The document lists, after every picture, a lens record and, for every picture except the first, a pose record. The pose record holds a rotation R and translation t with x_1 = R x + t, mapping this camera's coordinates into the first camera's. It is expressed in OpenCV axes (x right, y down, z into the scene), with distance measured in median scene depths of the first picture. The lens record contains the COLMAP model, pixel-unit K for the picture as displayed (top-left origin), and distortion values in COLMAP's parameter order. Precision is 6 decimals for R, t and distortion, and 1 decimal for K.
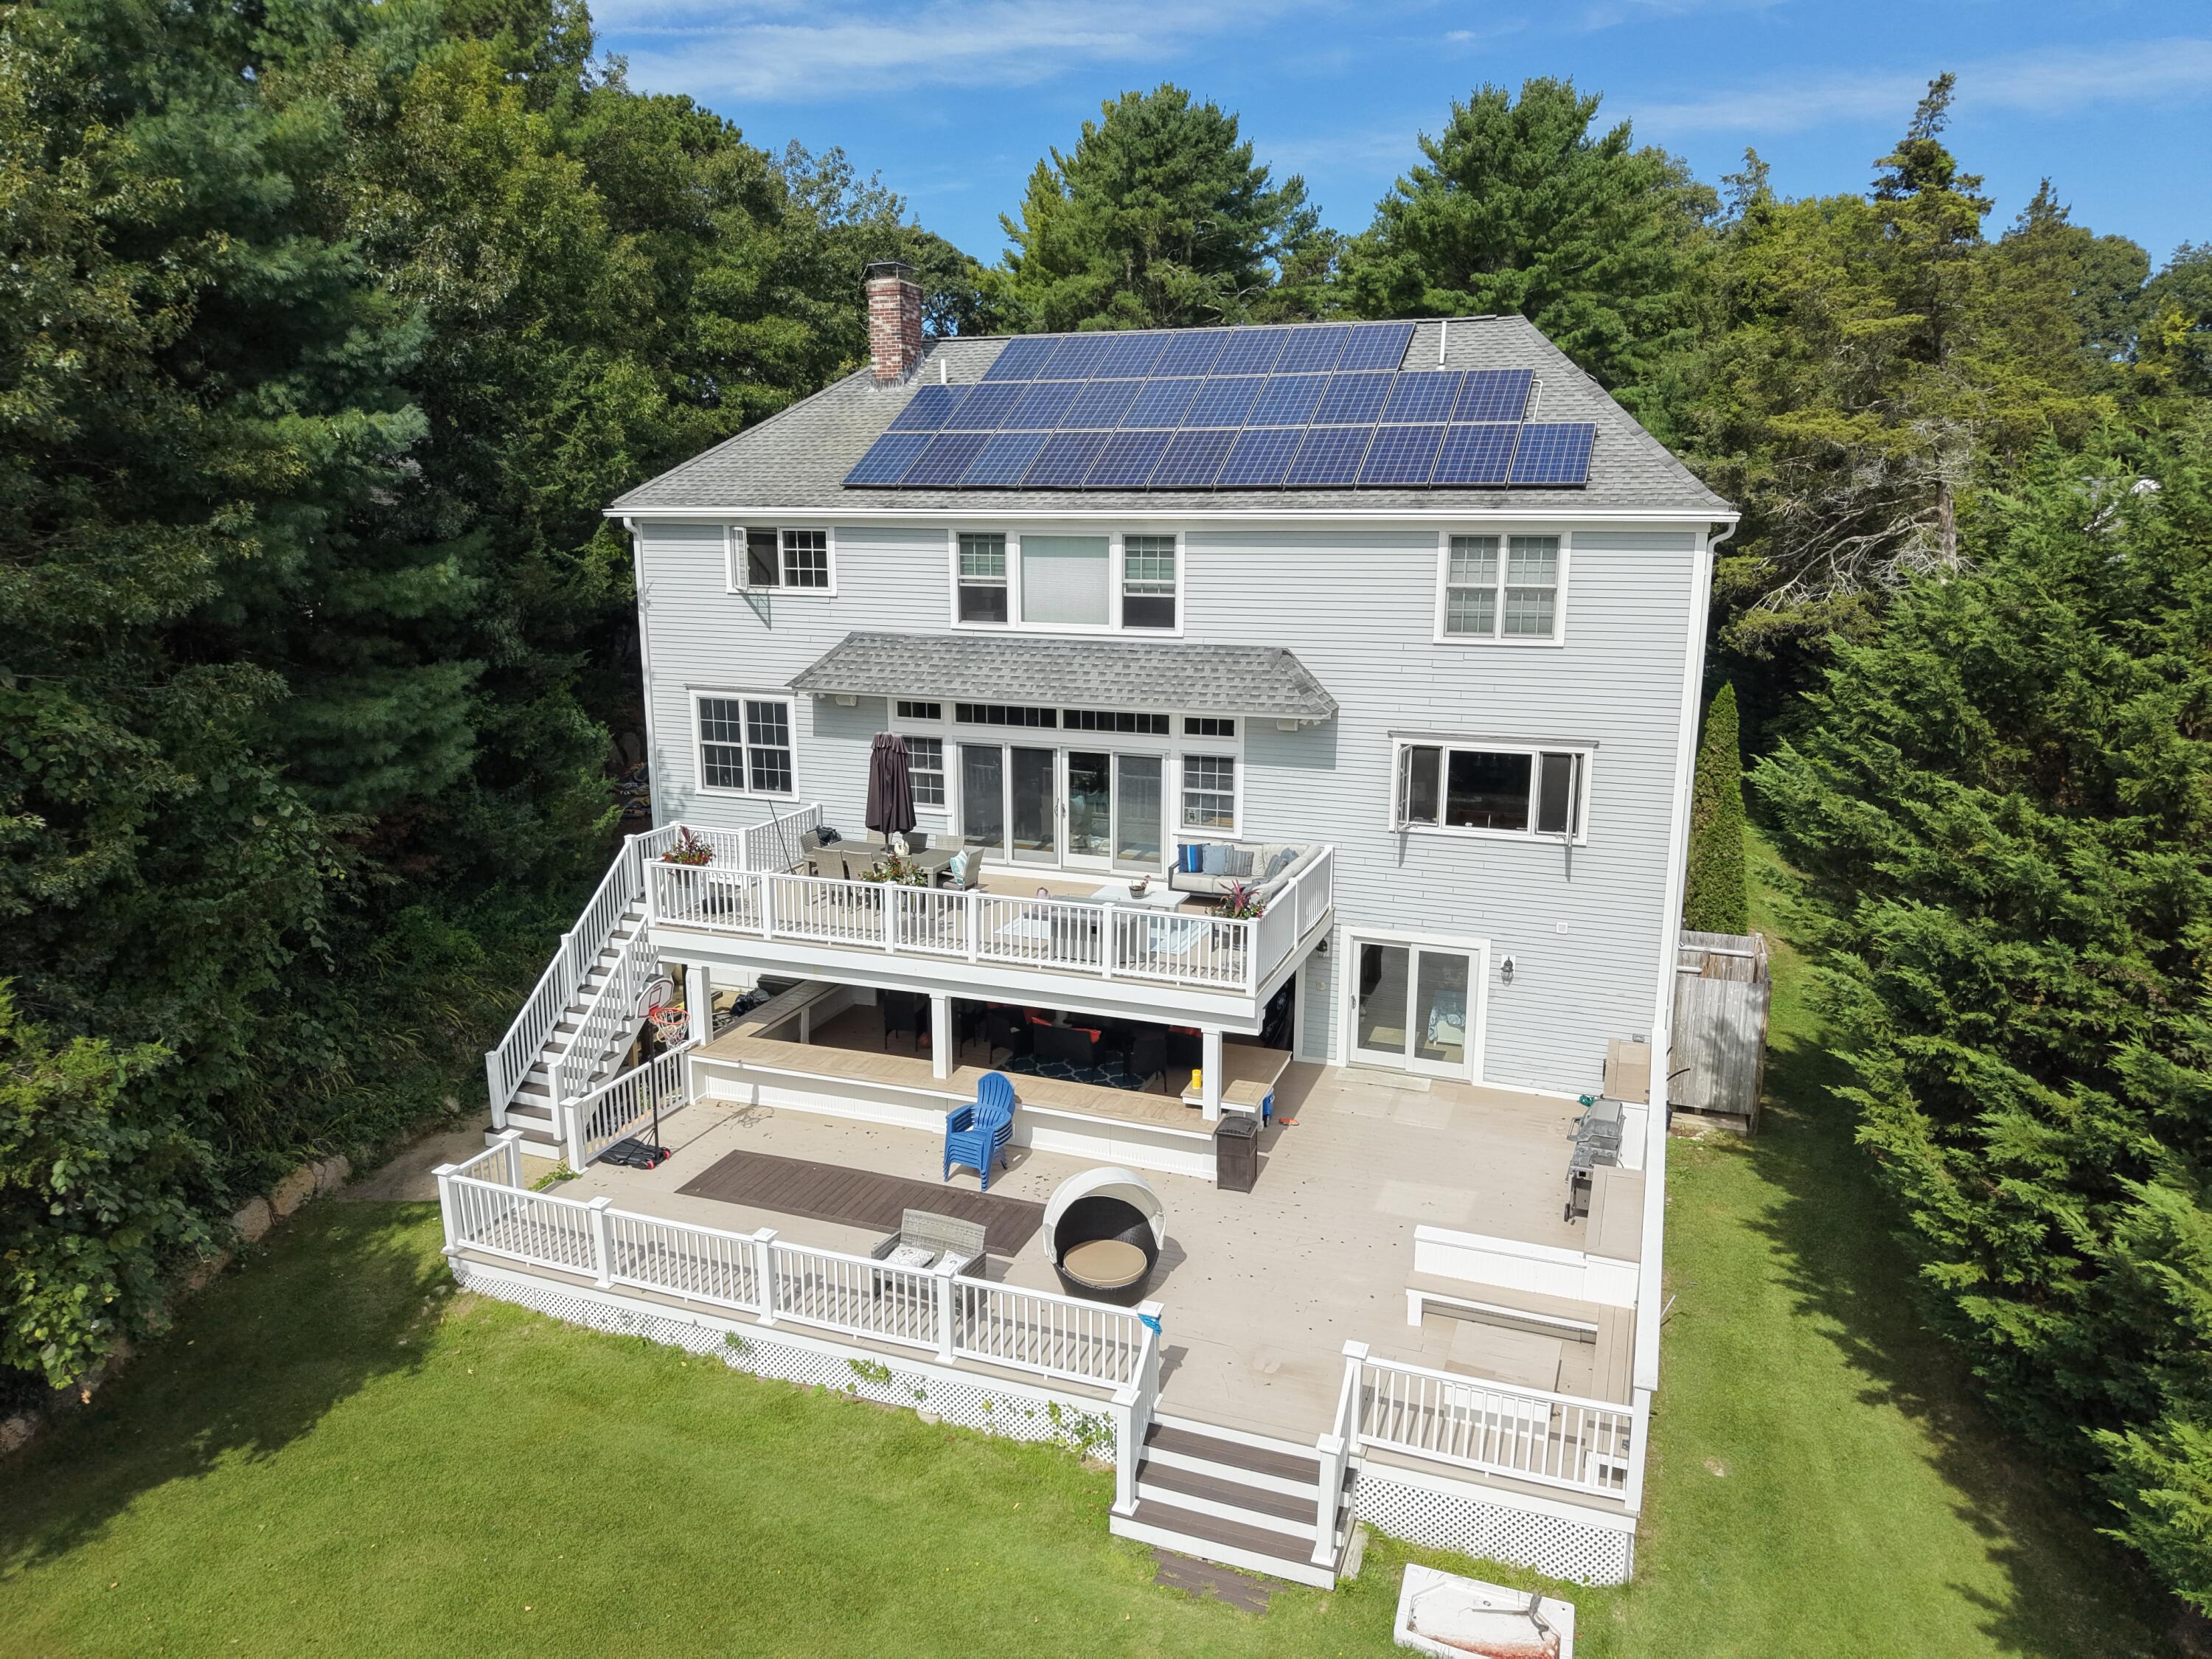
lens RADIAL K [[1519.3, 0, 1106.0], [0, 1519.3, 829.5], [0, 0, 1]] dist [0.007052, 0.003941]
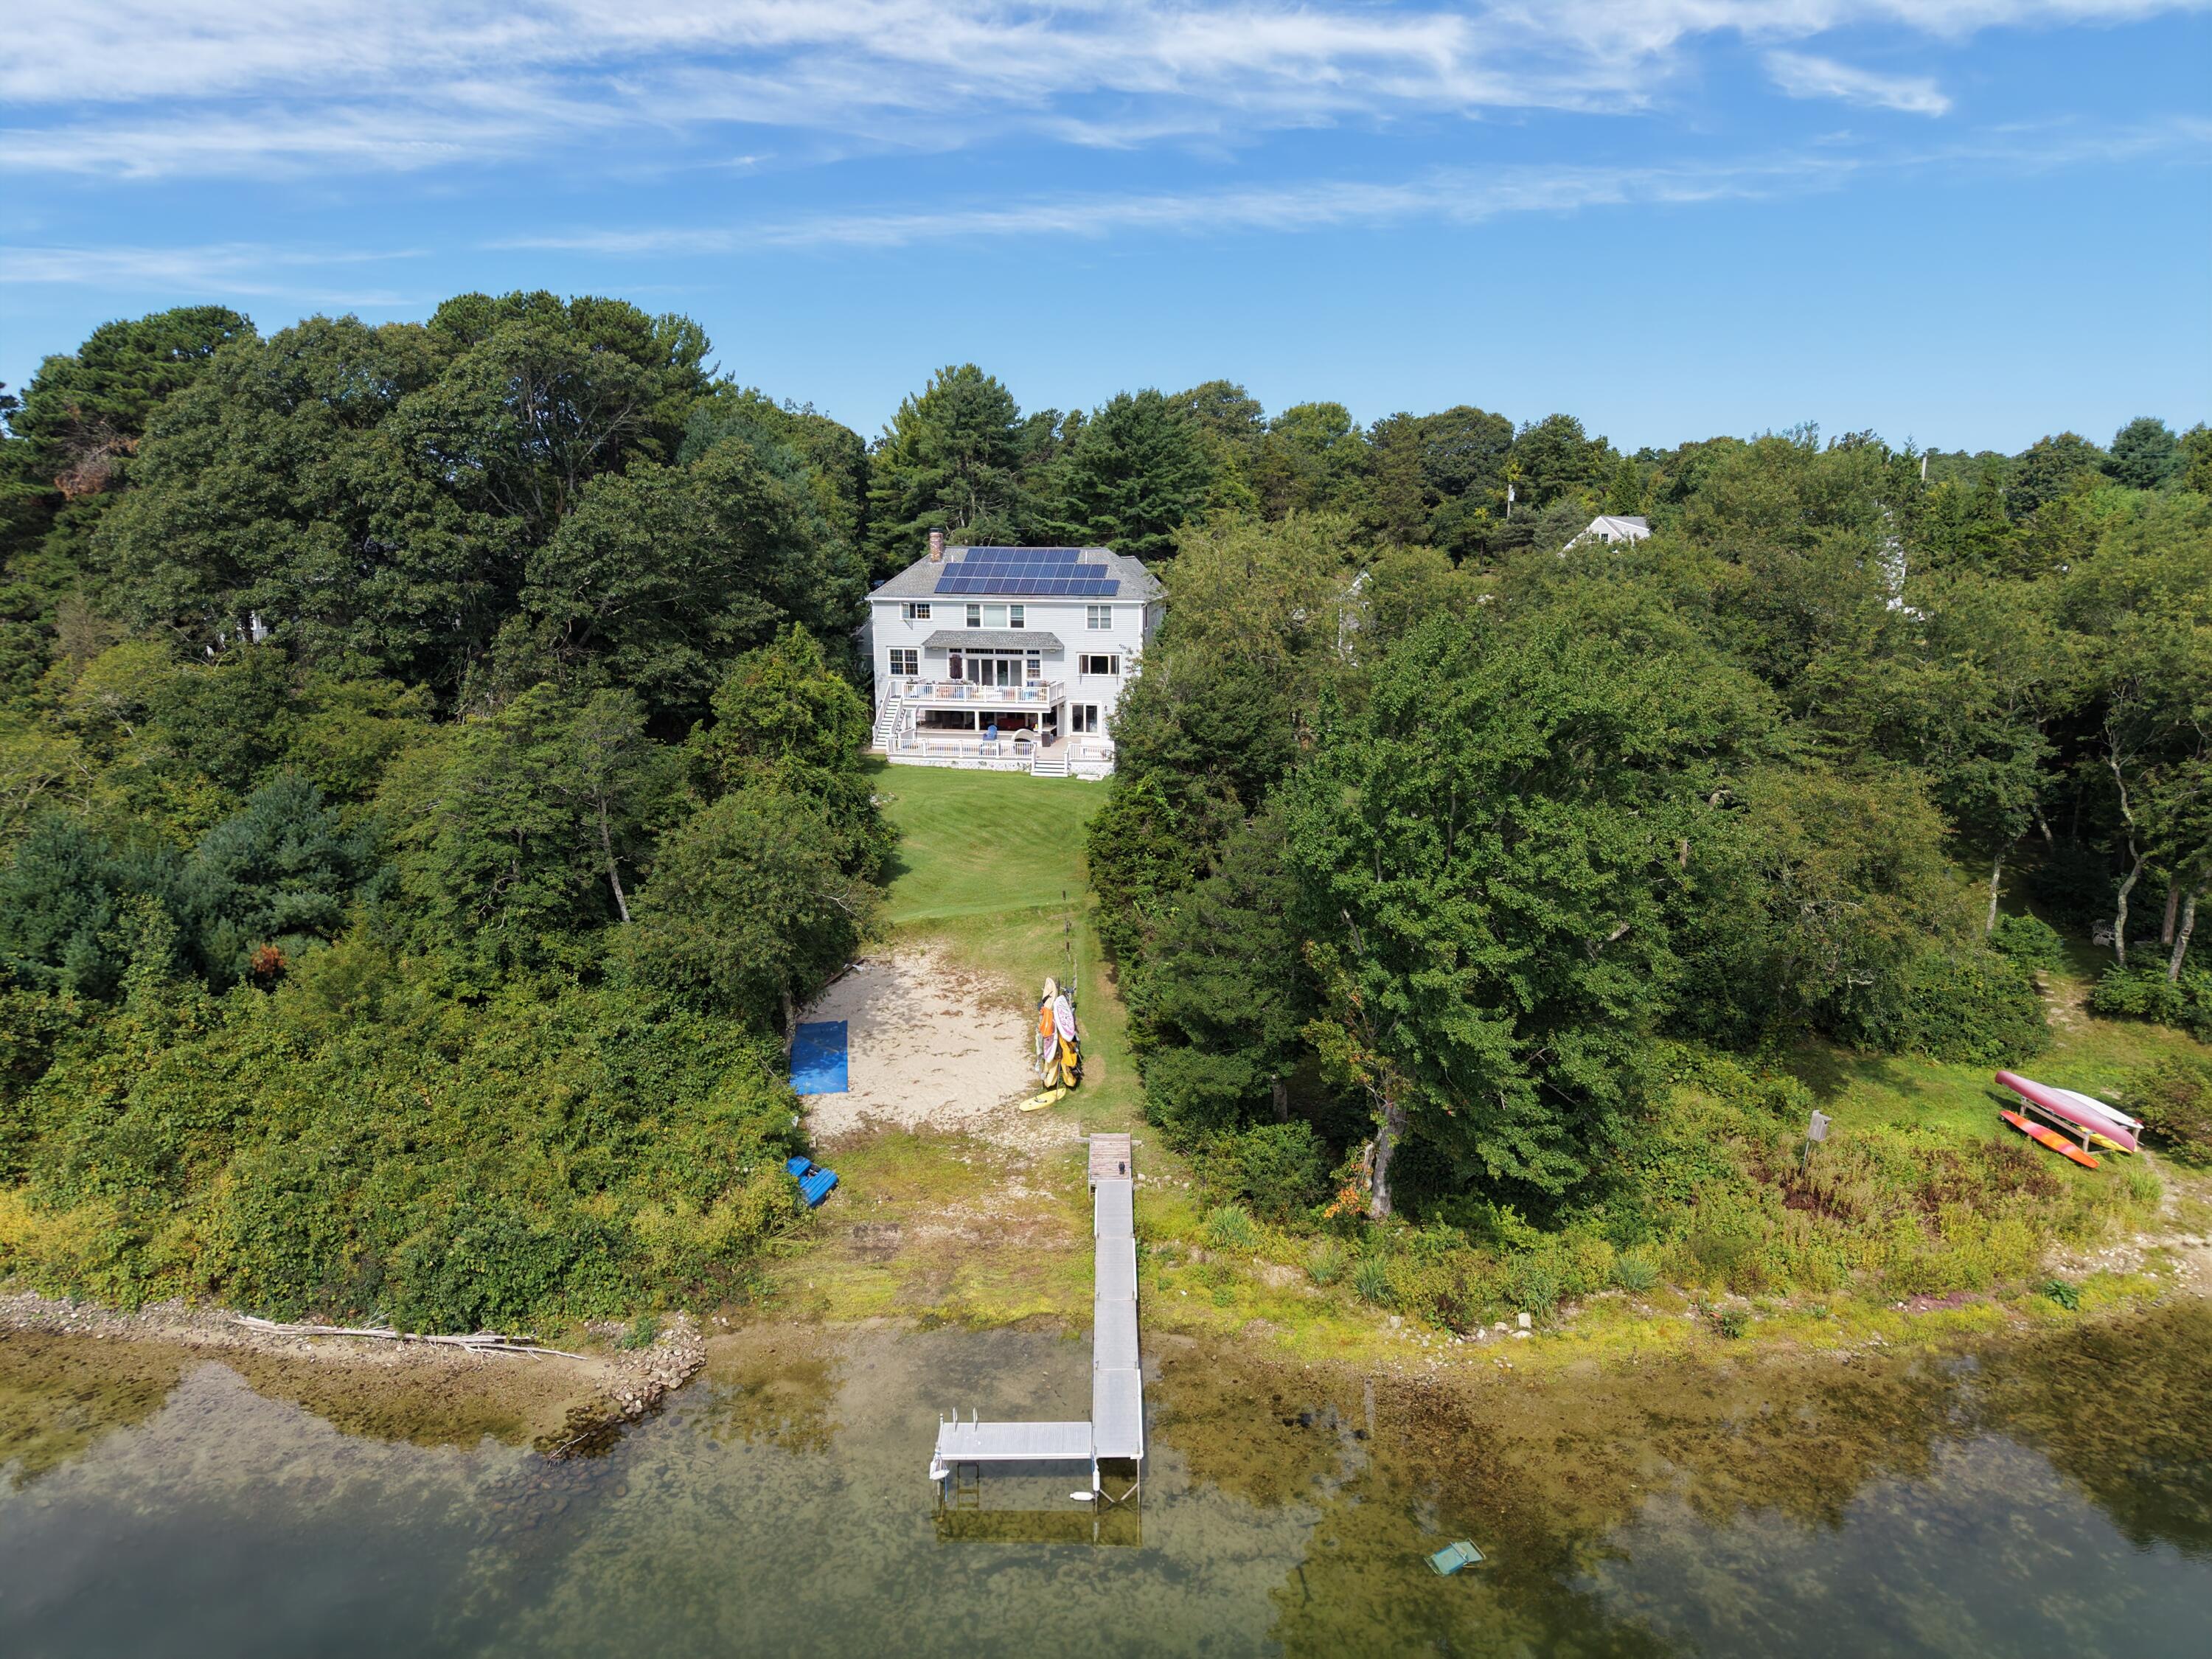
lens RADIAL K [[1513.4, 0, 1106.0], [0, 1513.4, 829.5], [0, 0, 1]] dist [0.087119, -0.118443]
pose [[0.984652, -0.033174, 0.171345, -0.454121], [0.036868, 0.999150, -0.018426, 0.491771], [-0.170588, 0.024461, 0.985039, -3.035799]]
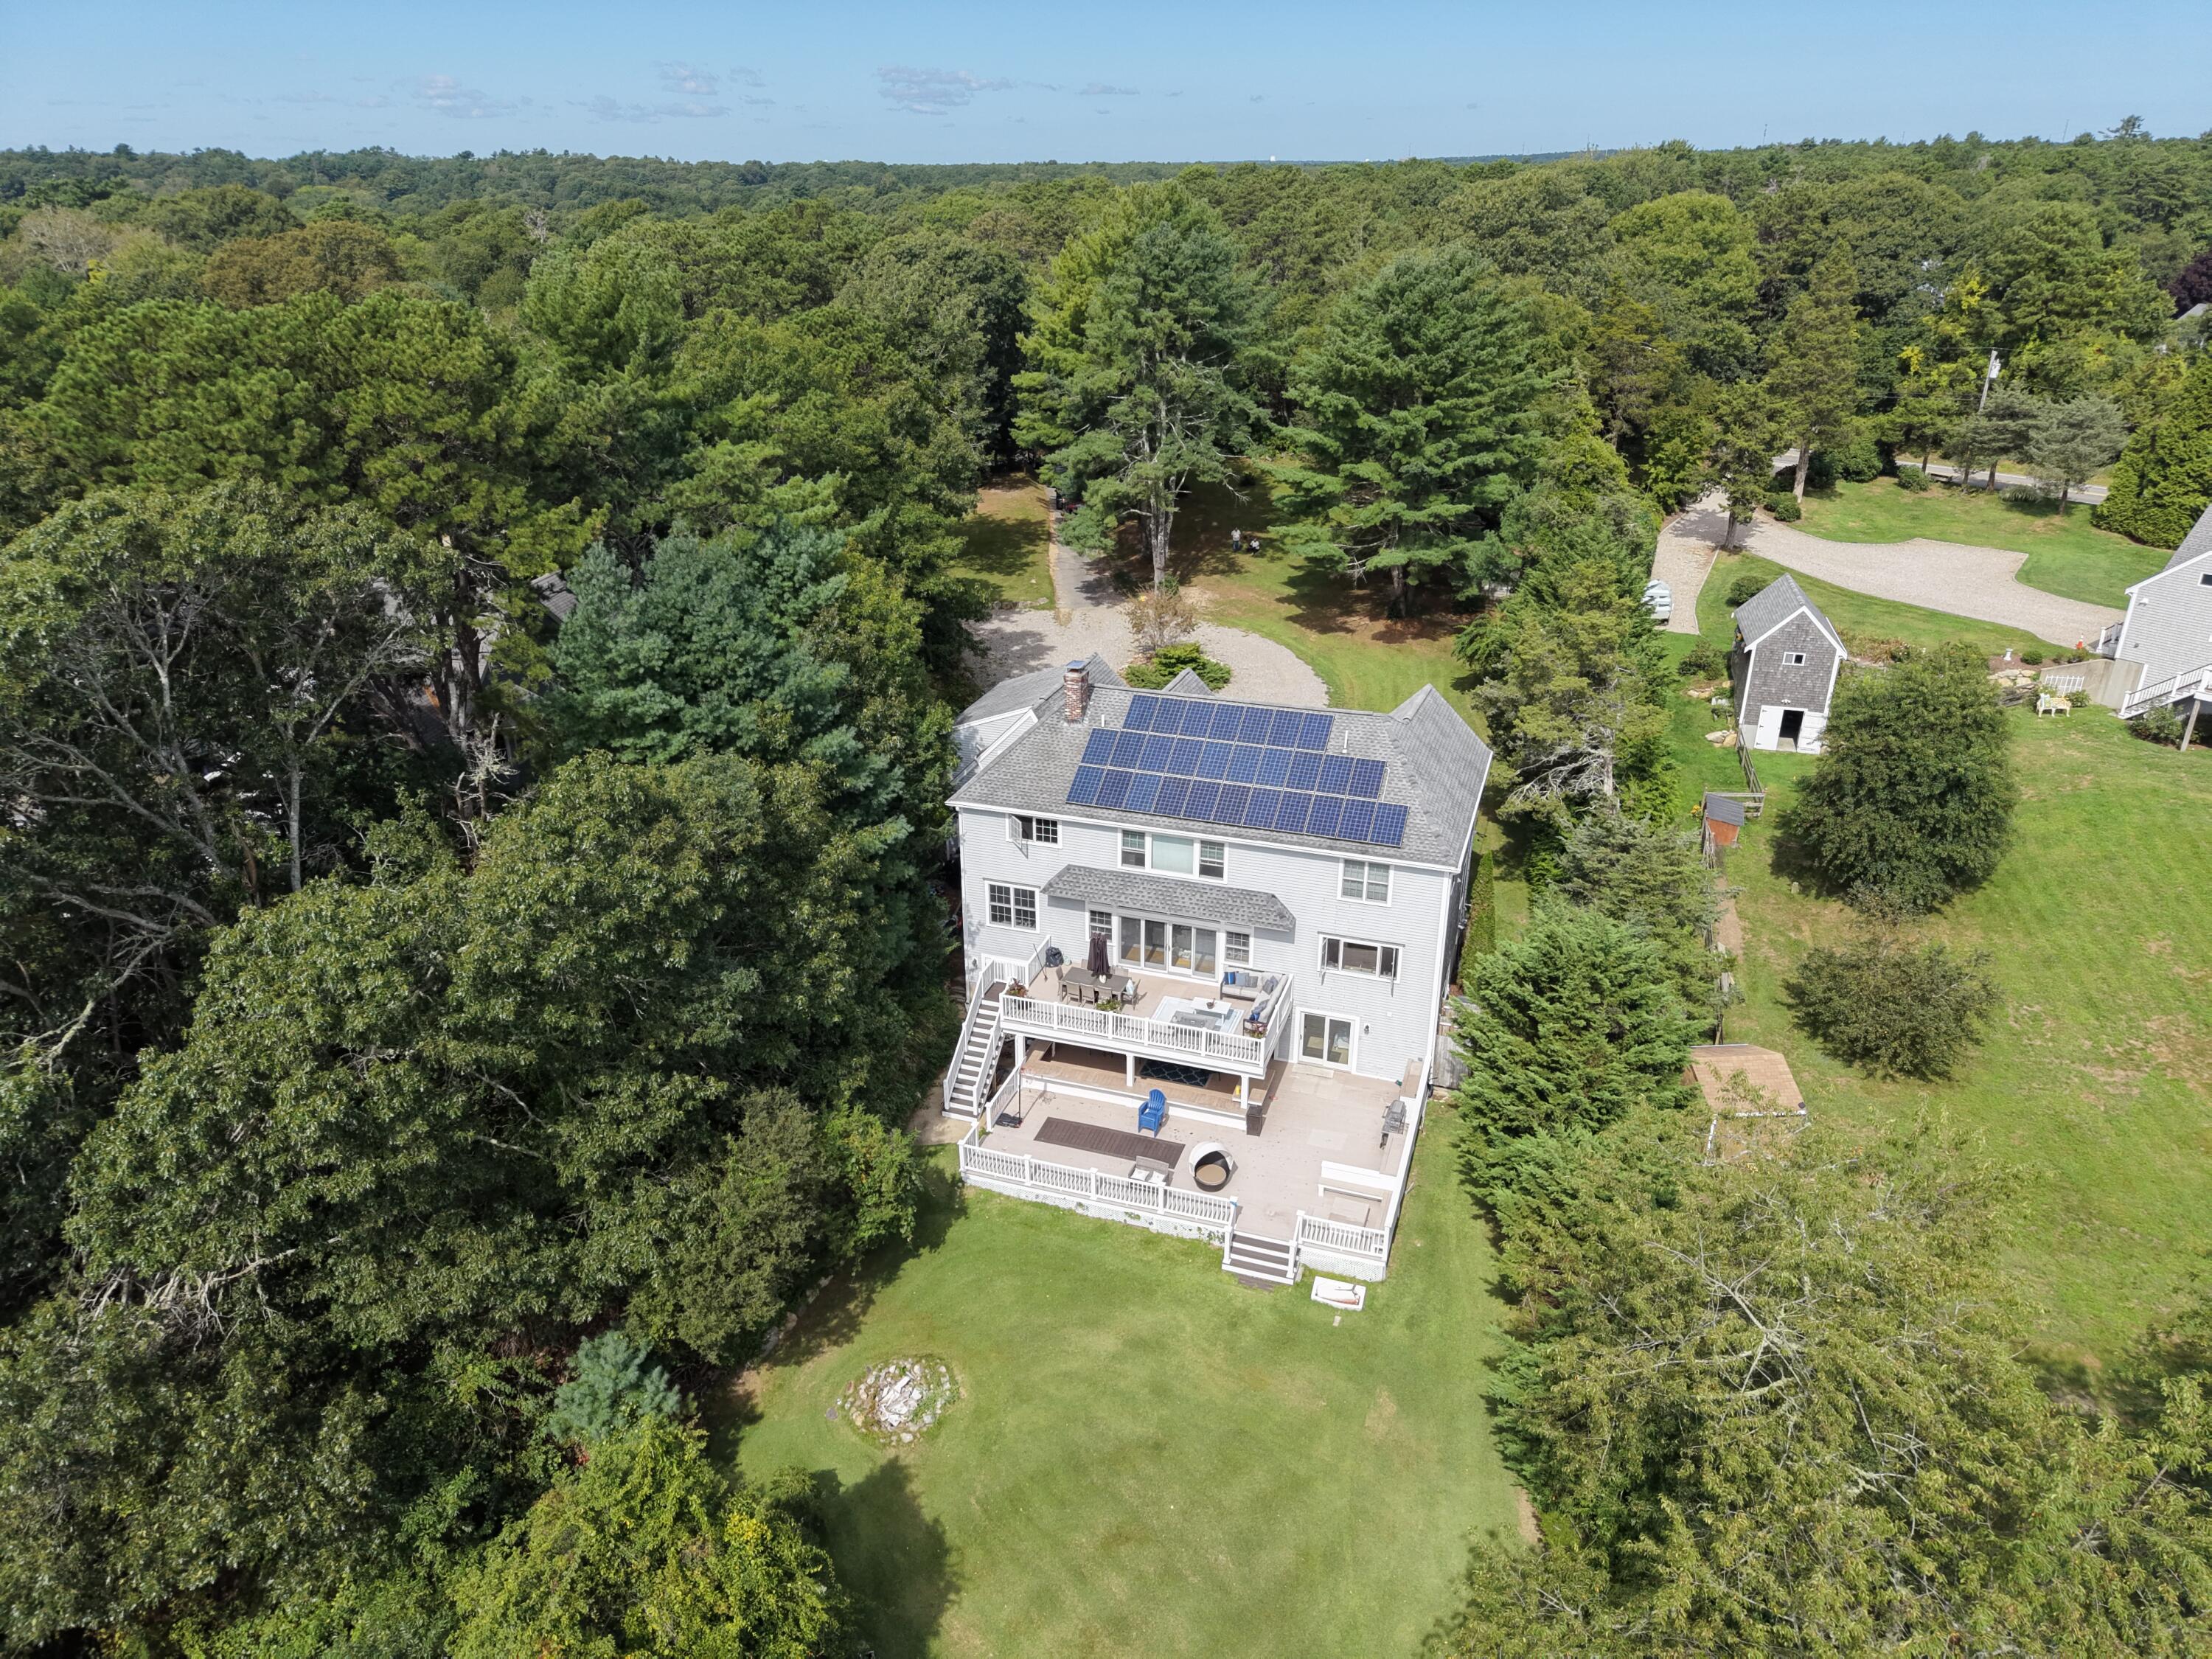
lens RADIAL K [[1513.4, 0, 1106.0], [0, 1513.4, 829.5], [0, 0, 1]] dist [0.087119, -0.118443]
pose [[0.999317, -0.016470, 0.033075, -0.201477], [0.009768, 0.981072, 0.193399, -0.641952], [-0.035634, -0.192944, 0.980563, -1.175445]]
